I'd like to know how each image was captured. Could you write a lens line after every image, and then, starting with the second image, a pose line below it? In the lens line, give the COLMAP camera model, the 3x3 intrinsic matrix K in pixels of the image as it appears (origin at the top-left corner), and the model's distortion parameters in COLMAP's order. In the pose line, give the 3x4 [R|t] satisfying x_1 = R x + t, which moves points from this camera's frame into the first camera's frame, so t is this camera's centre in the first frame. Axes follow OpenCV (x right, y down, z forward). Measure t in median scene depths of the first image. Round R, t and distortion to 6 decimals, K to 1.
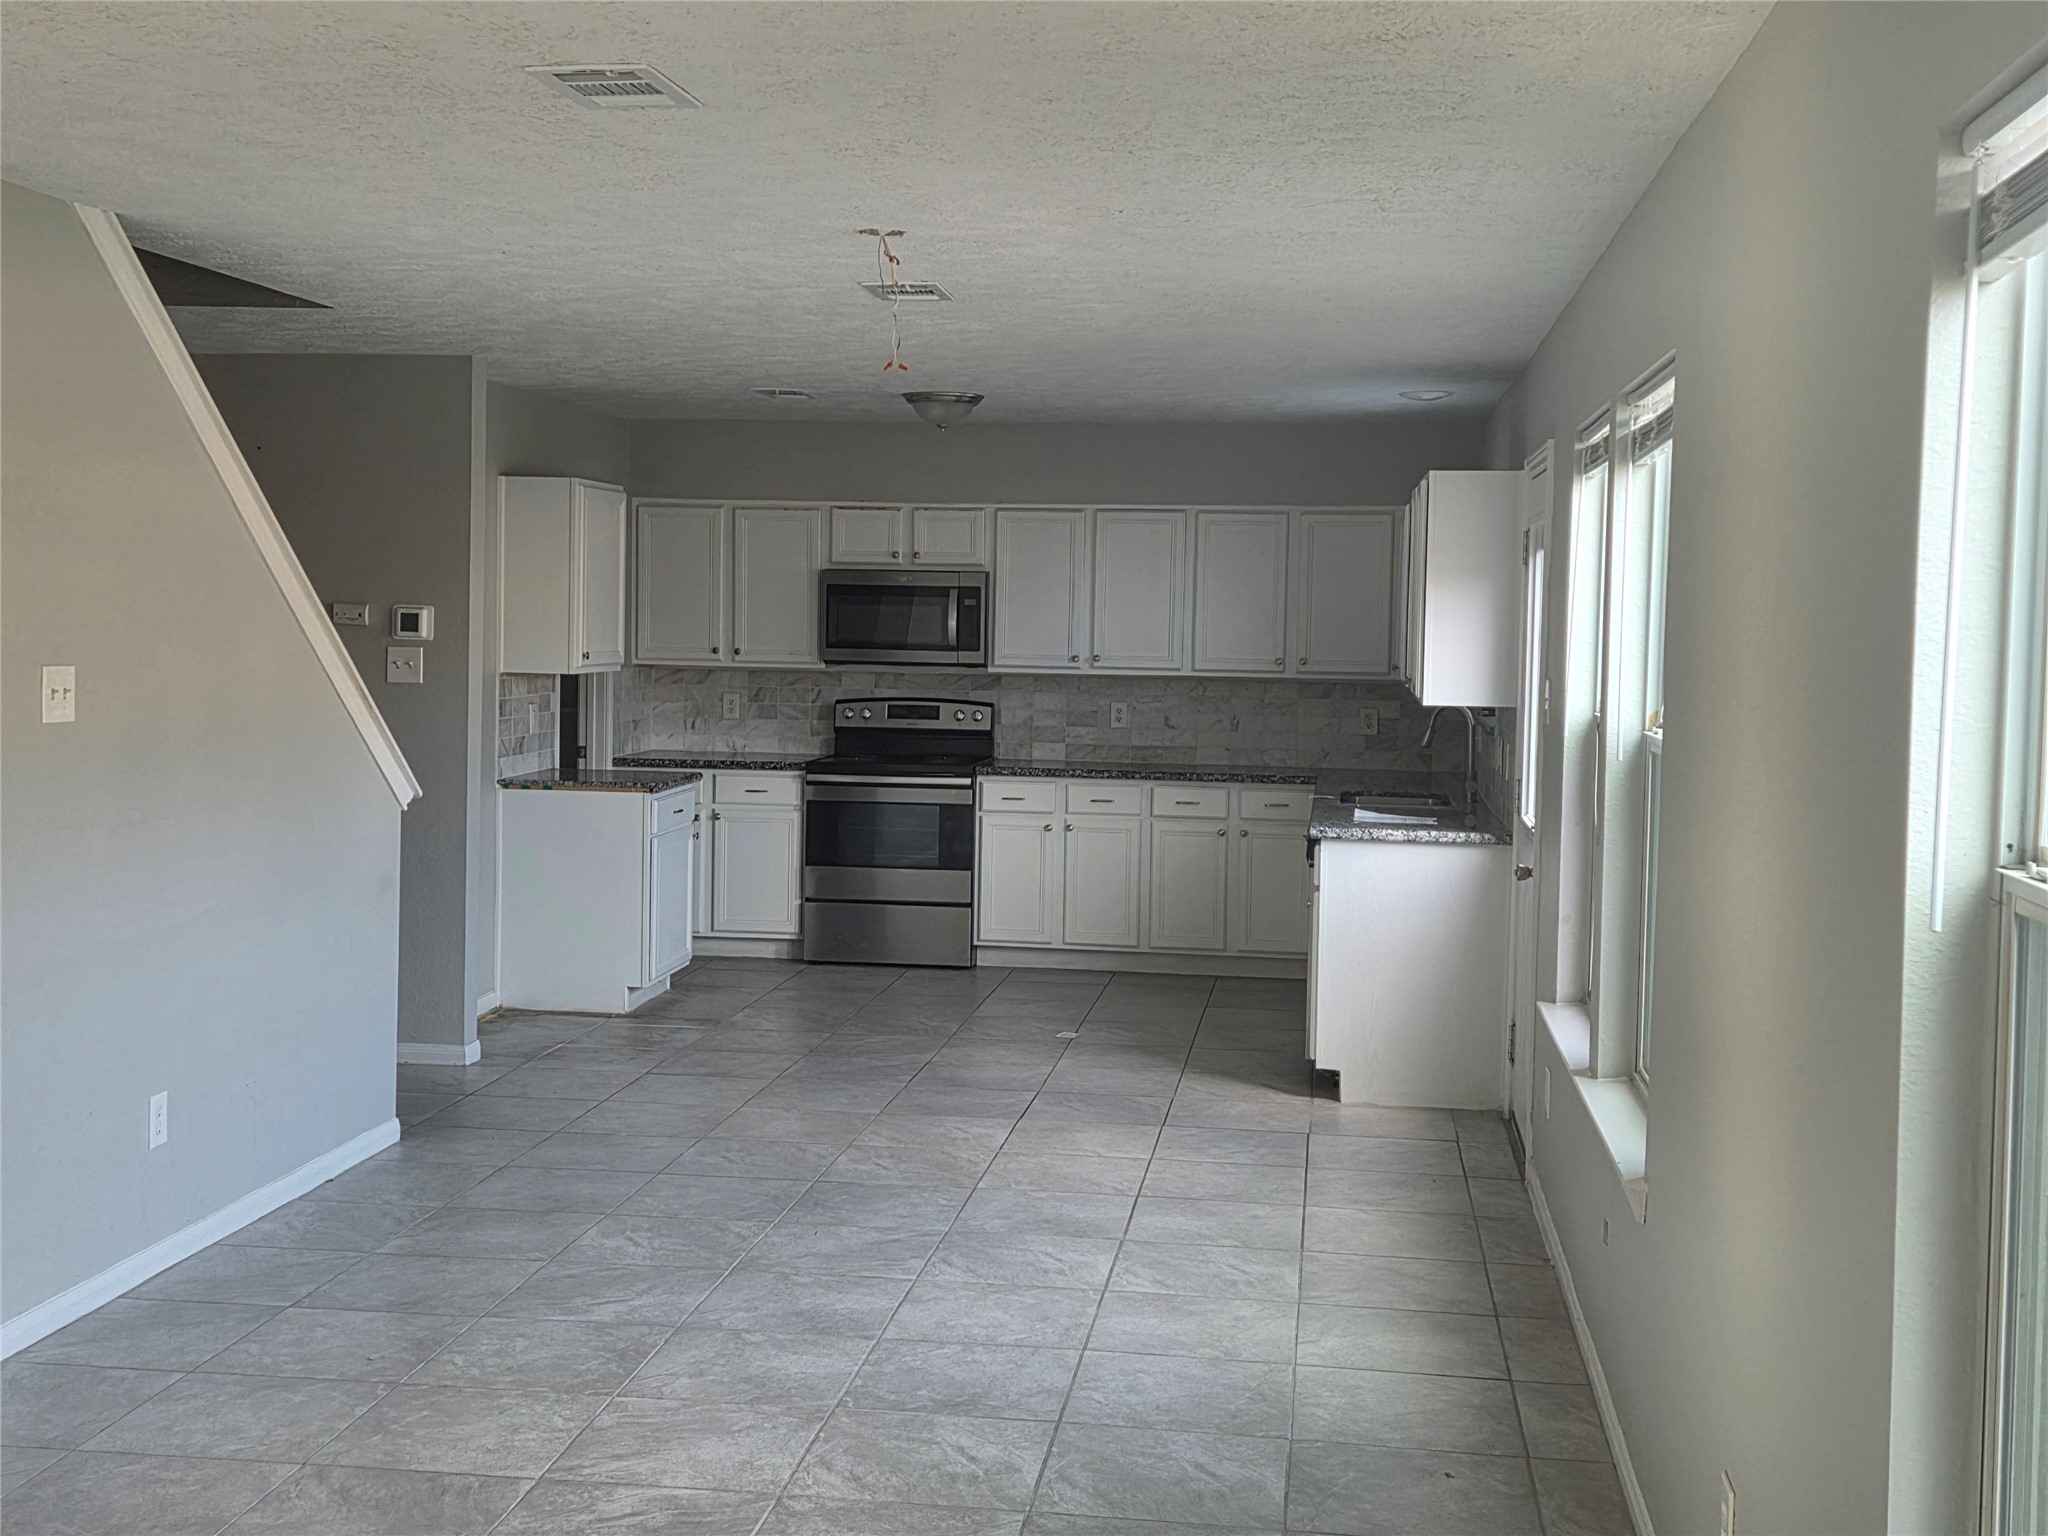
lens RADIAL K [[2329.2, 0, 1023.2], [0, 2329.2, 765.5], [0, 0, 1]] dist [-0.000882, 0.000000]
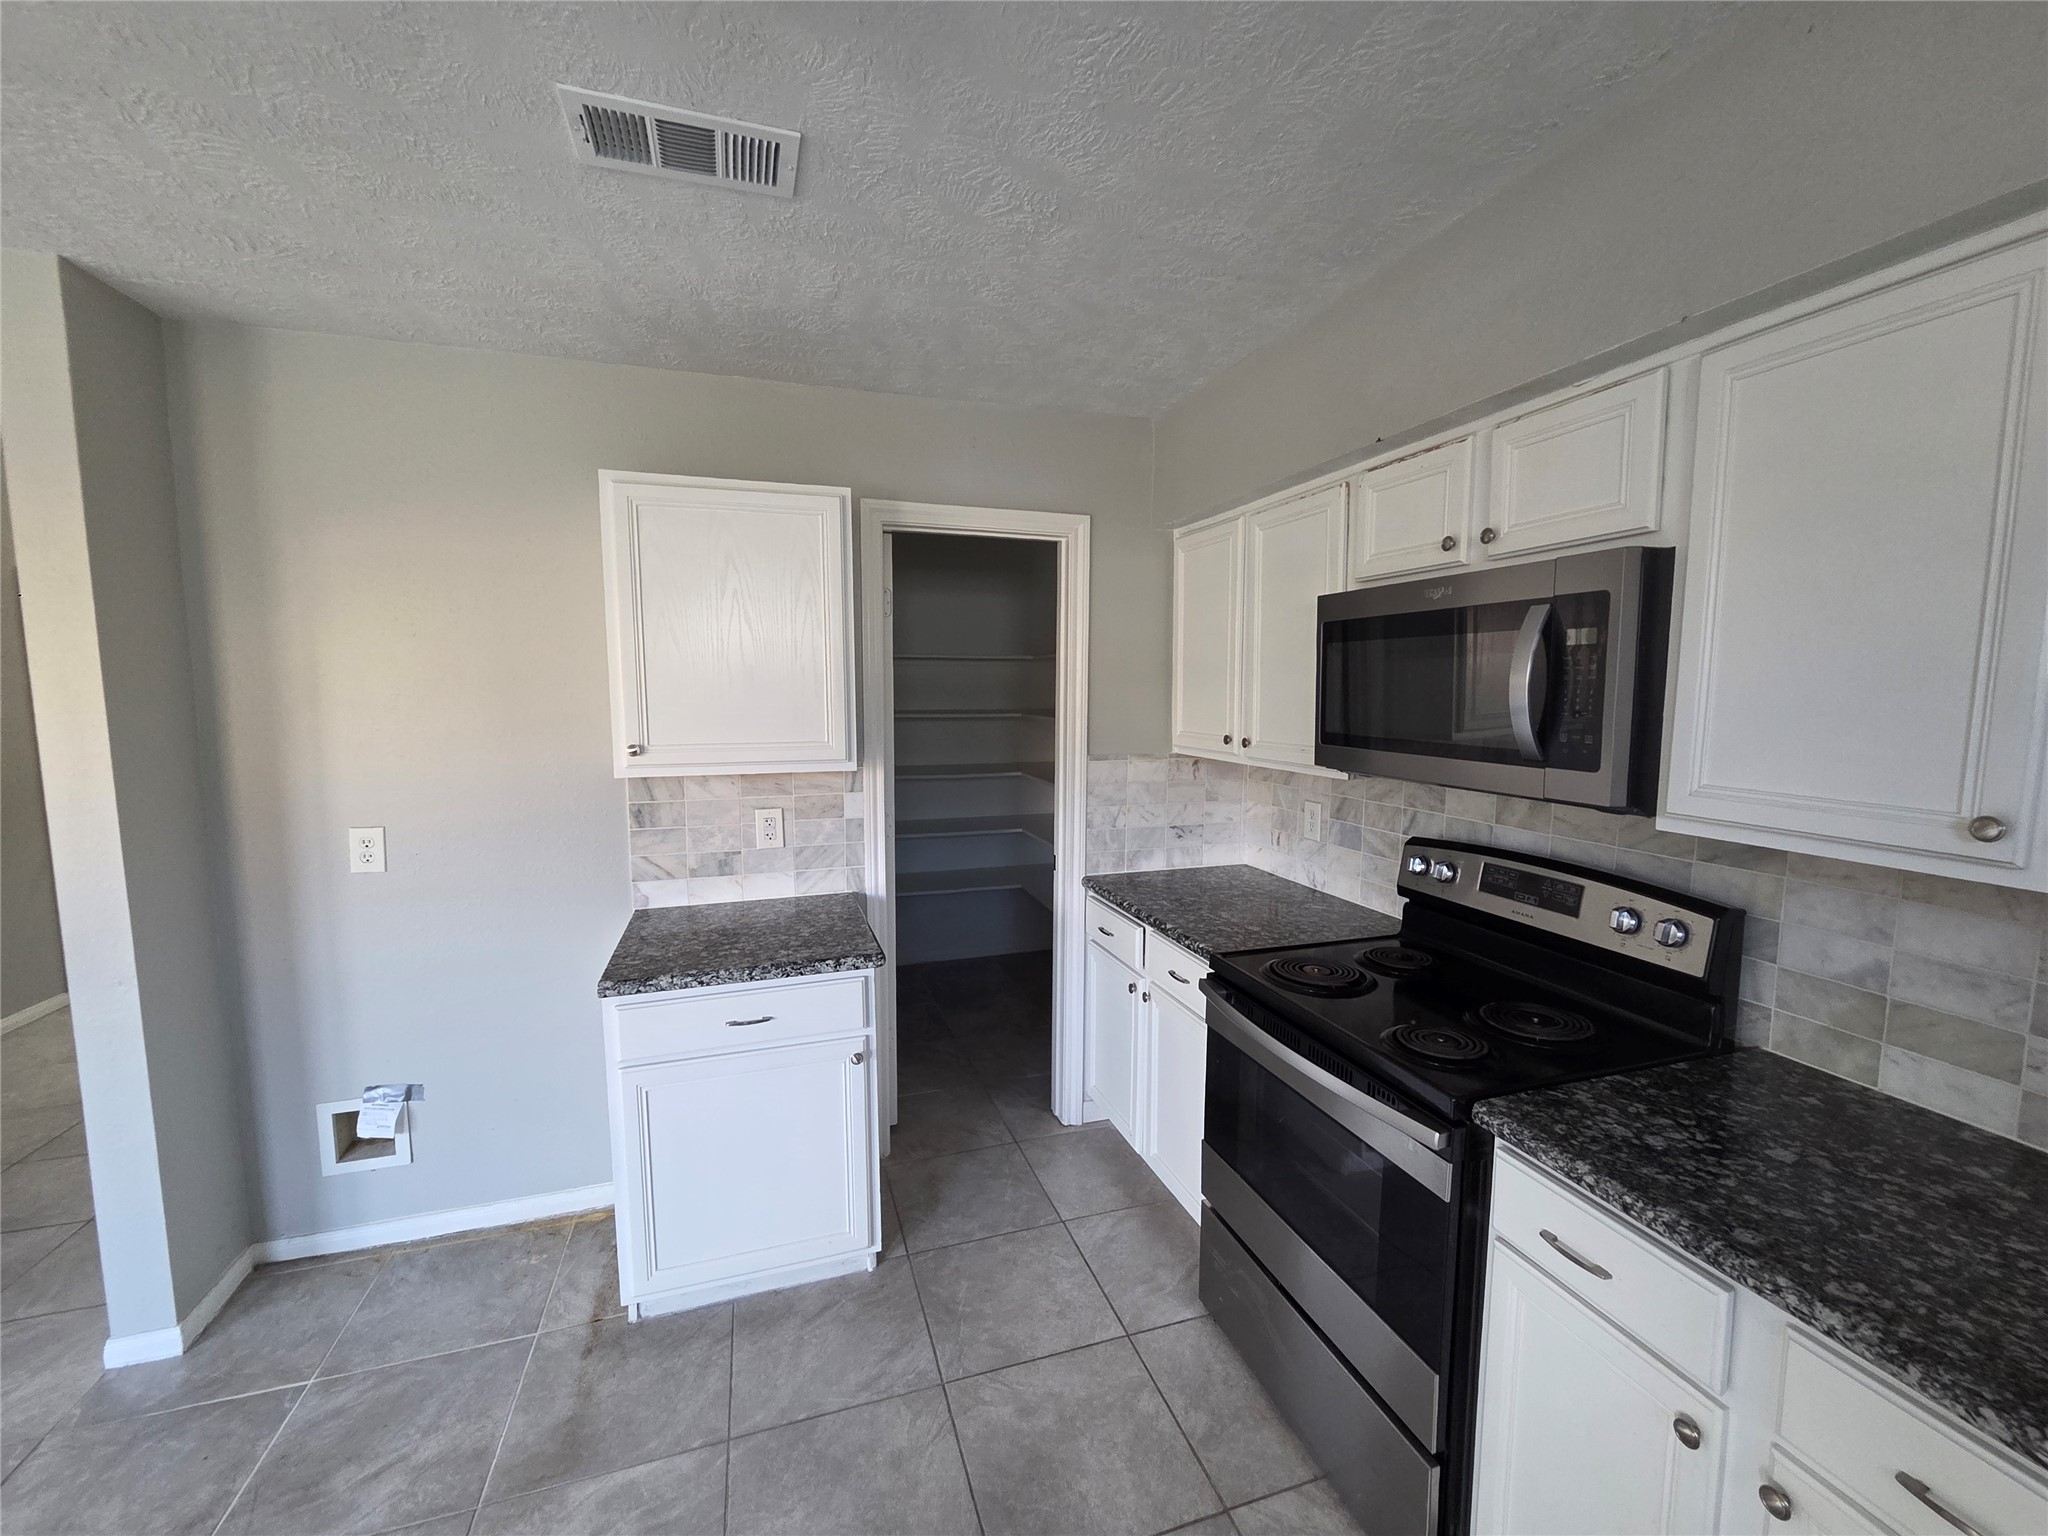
lens RADIAL K [[845.8, 0, 1032.0], [0, 845.8, 768.1], [0, 0, 1]] dist [0.000841, 0.000023]
pose [[0.444841, 0.068828, -0.892961, 0.056924], [-0.051935, 0.997347, 0.051002, -0.050201], [0.894103, 0.023688, 0.447235, 0.840046]]
